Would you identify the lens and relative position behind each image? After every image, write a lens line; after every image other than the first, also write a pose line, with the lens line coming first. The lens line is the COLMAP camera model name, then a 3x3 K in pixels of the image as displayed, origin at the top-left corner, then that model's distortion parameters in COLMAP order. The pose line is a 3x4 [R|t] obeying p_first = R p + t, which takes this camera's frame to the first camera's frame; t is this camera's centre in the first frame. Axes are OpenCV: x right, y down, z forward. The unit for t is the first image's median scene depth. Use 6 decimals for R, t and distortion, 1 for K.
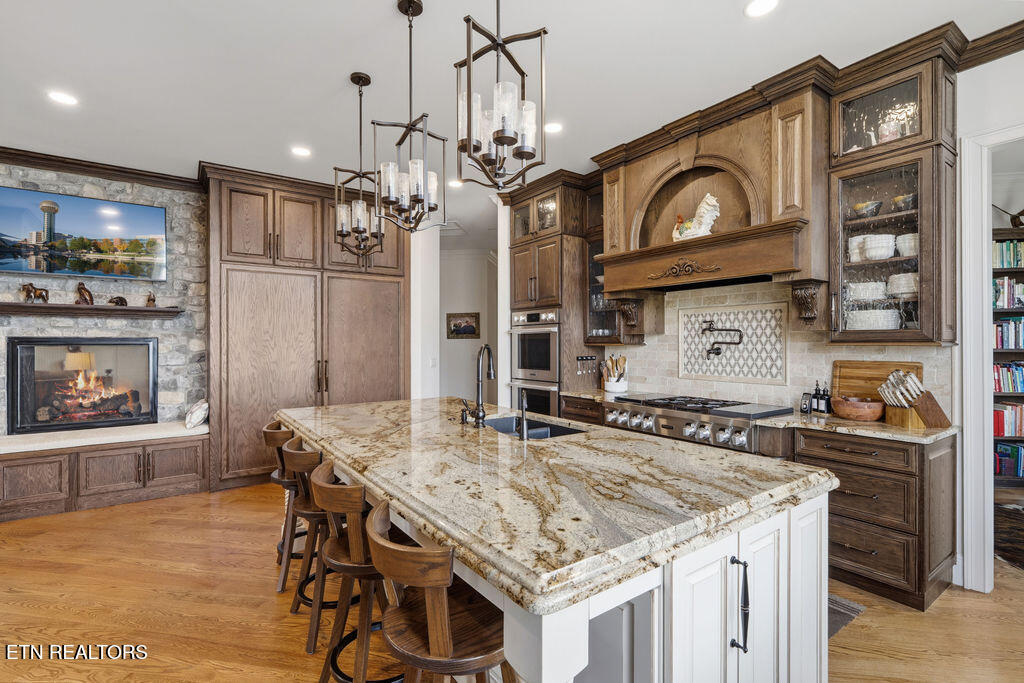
lens RADIAL K [[468.7, 0, 507.1], [0, 468.7, 342.7], [0, 0, 1]] dist [-0.004029, 0.000198]
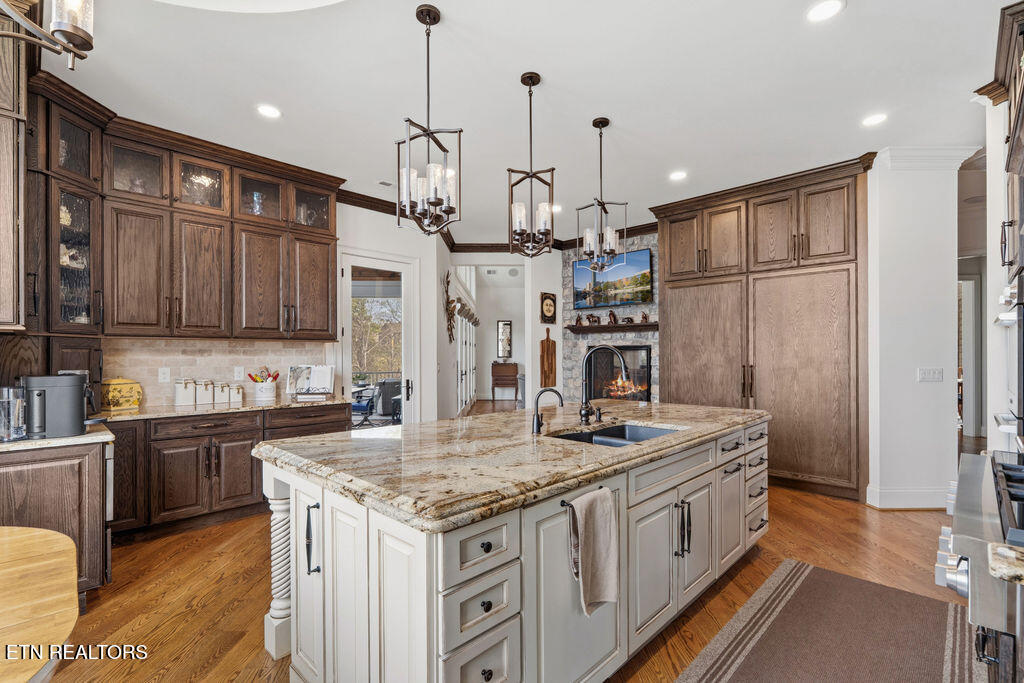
lens RADIAL K [[468.7, 0, 506.7], [0, 468.7, 349.8], [0, 0, 1]] dist [-0.004029, 0.000198]
pose [[0.179241, -0.006050, -0.983787, 0.527230], [0.007016, 0.999964, -0.004871, 0.007595], [0.983780, -0.006029, 0.179277, 0.356727]]
